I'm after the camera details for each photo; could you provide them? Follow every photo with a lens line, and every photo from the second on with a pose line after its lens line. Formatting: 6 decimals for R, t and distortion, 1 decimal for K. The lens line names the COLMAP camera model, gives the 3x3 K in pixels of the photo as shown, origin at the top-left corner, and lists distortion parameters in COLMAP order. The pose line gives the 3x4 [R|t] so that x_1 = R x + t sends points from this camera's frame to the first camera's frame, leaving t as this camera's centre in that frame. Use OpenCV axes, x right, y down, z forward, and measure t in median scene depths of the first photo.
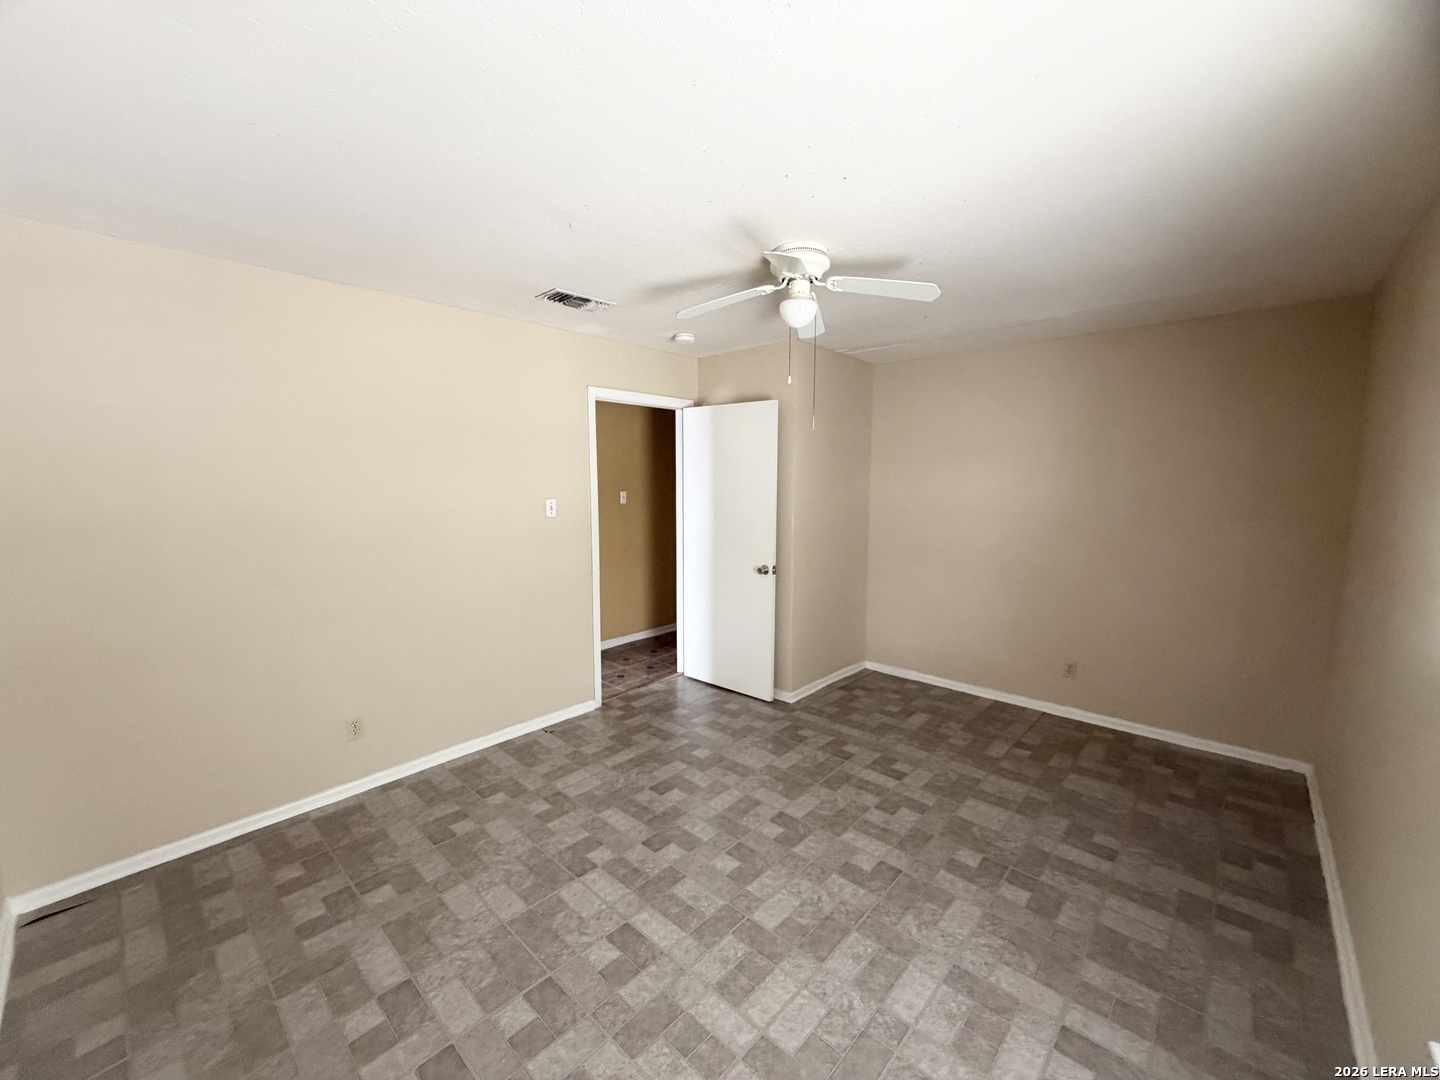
lens RADIAL K [[573.8, 0, 712.6], [0, 573.8, 538.1], [0, 0, 1]] dist [0.001018, -0.000455]
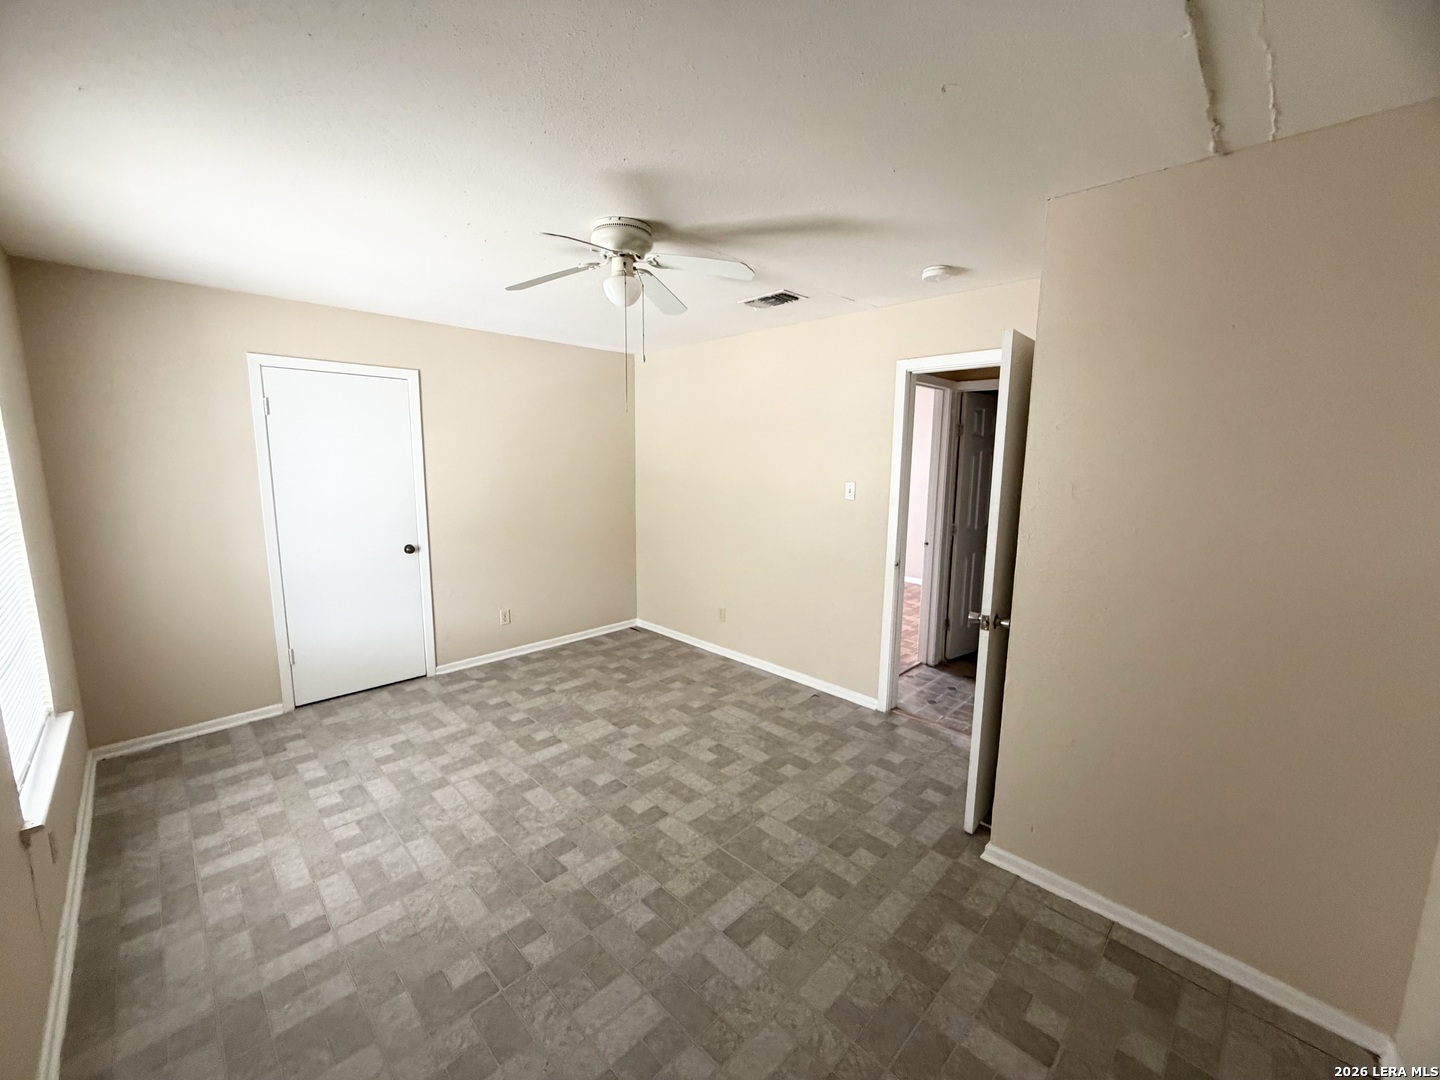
lens RADIAL K [[573.8, 0, 717.7], [0, 573.8, 538.6], [0, 0, 1]] dist [0.001018, -0.000455]
pose [[-0.035047, 0.145009, -0.988810, 1.061264], [-0.116491, 0.982080, 0.148150, -0.130813], [0.992573, 0.120379, -0.017526, 1.116158]]
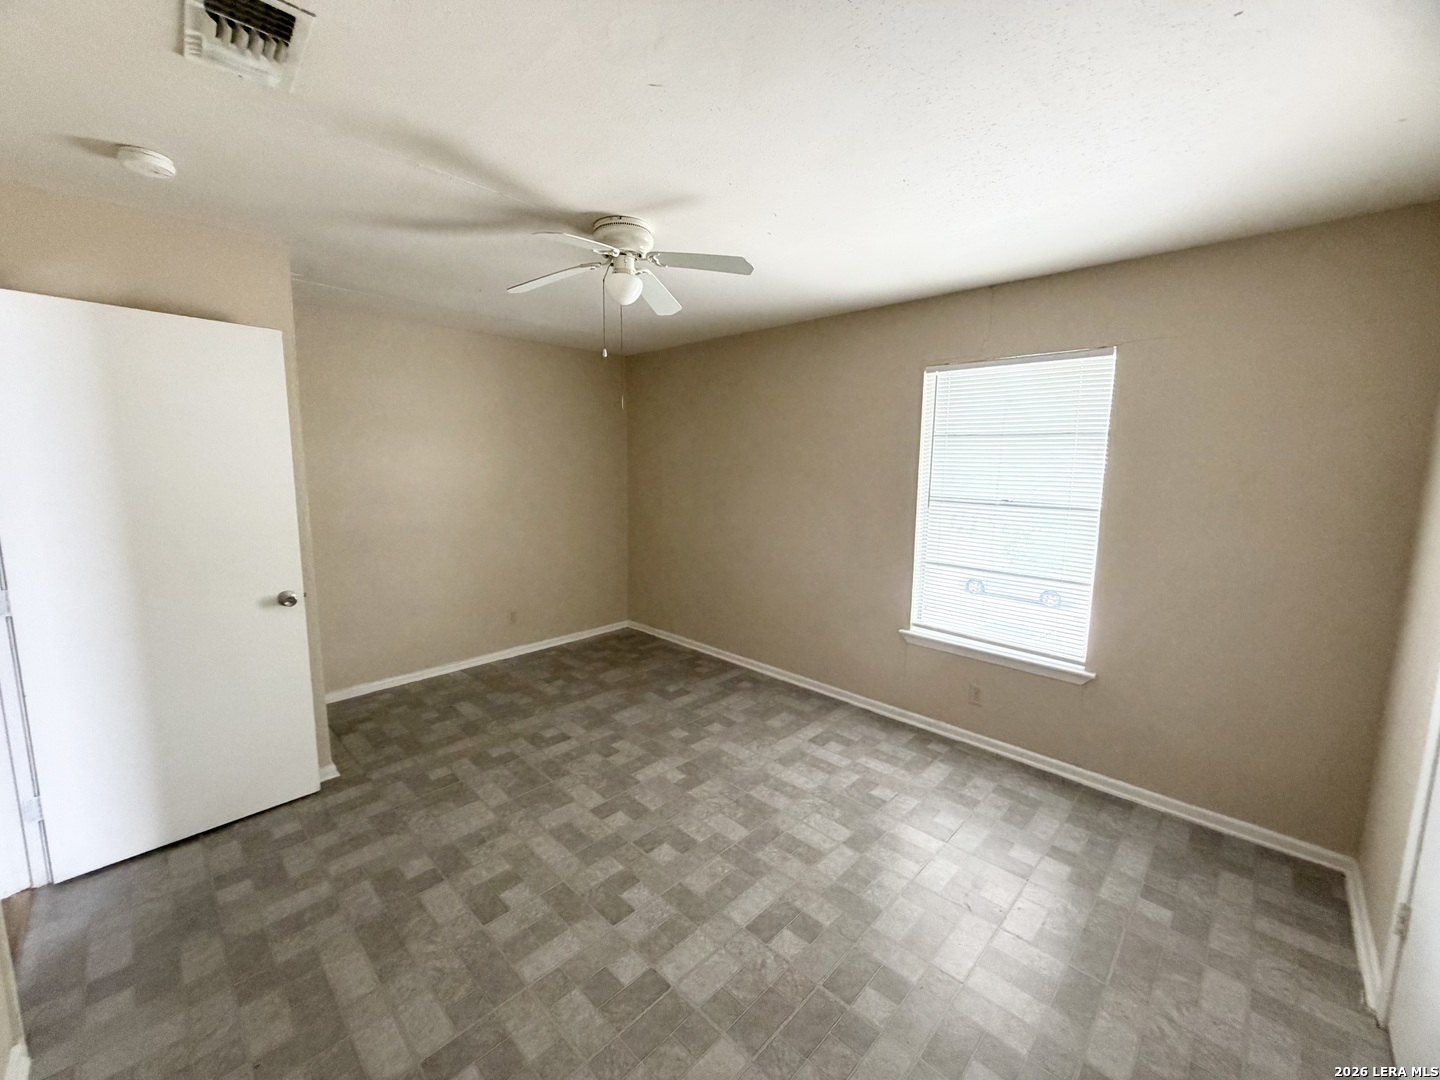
lens RADIAL K [[573.8, 0, 718.1], [0, 573.8, 539.7], [0, 0, 1]] dist [0.001018, -0.000455]
pose [[0.019921, -0.135398, 0.990591, -0.807659], [0.095388, 0.986525, 0.132924, -0.074623], [-0.995241, 0.091843, 0.032568, 0.769889]]
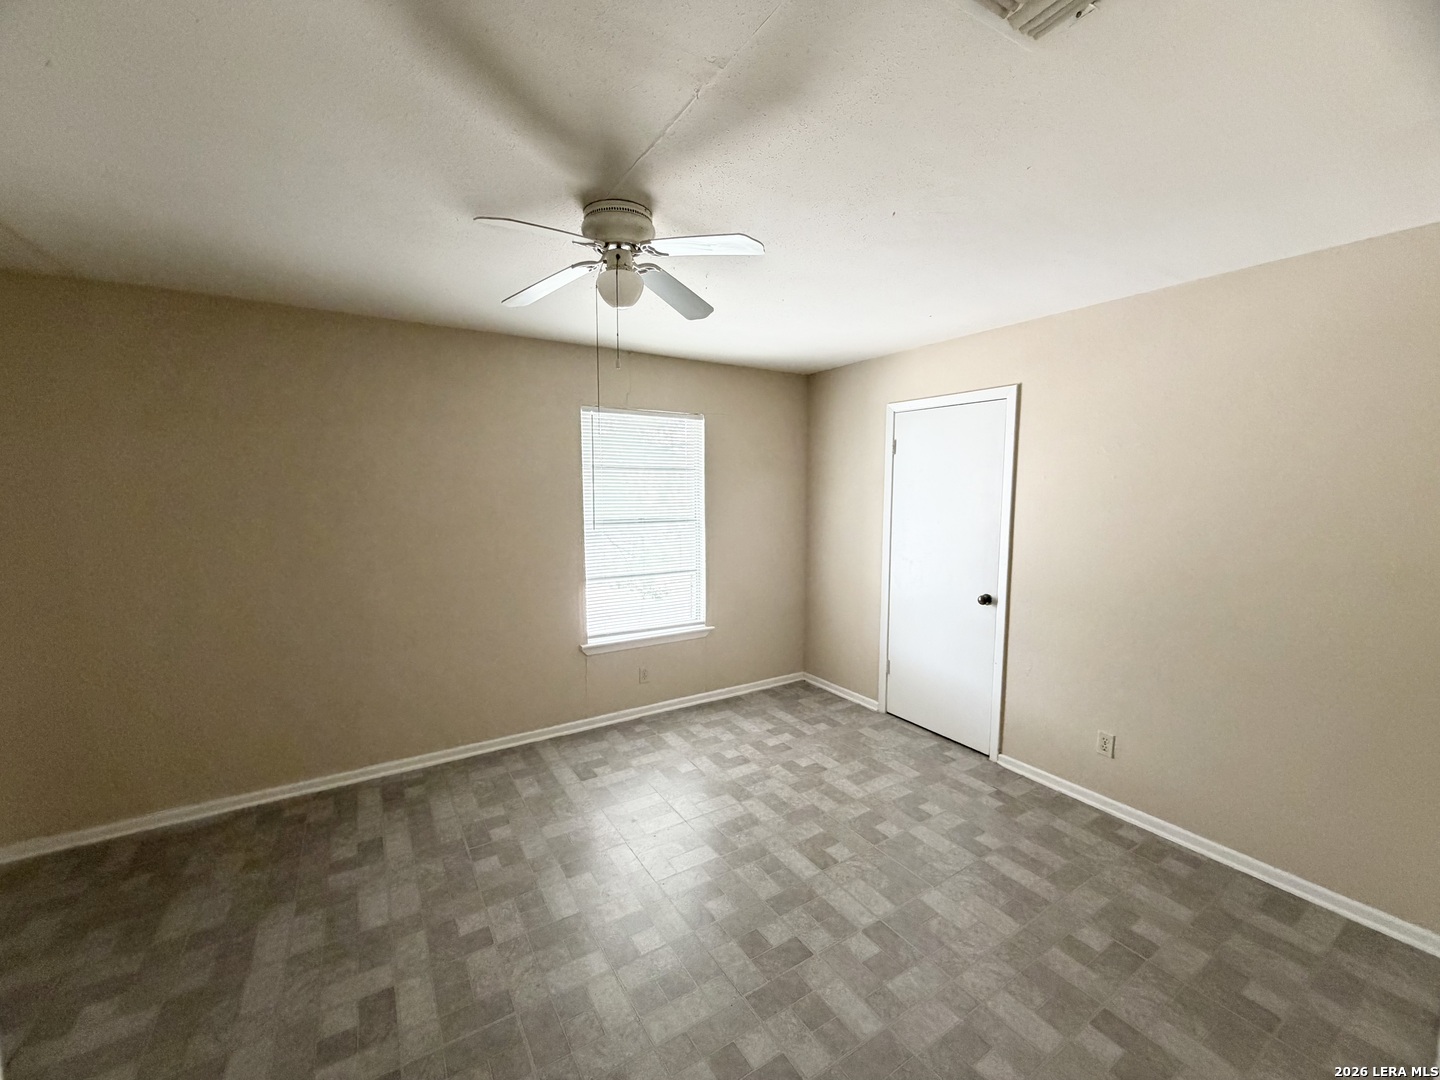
lens RADIAL K [[573.8, 0, 712.2], [0, 573.8, 541.2], [0, 0, 1]] dist [0.001018, -0.000455]
pose [[-0.964851, -0.025141, 0.261591, -0.178323], [0.028577, 0.979473, 0.199538, -0.183893], [-0.261238, 0.200000, -0.944328, 1.637170]]
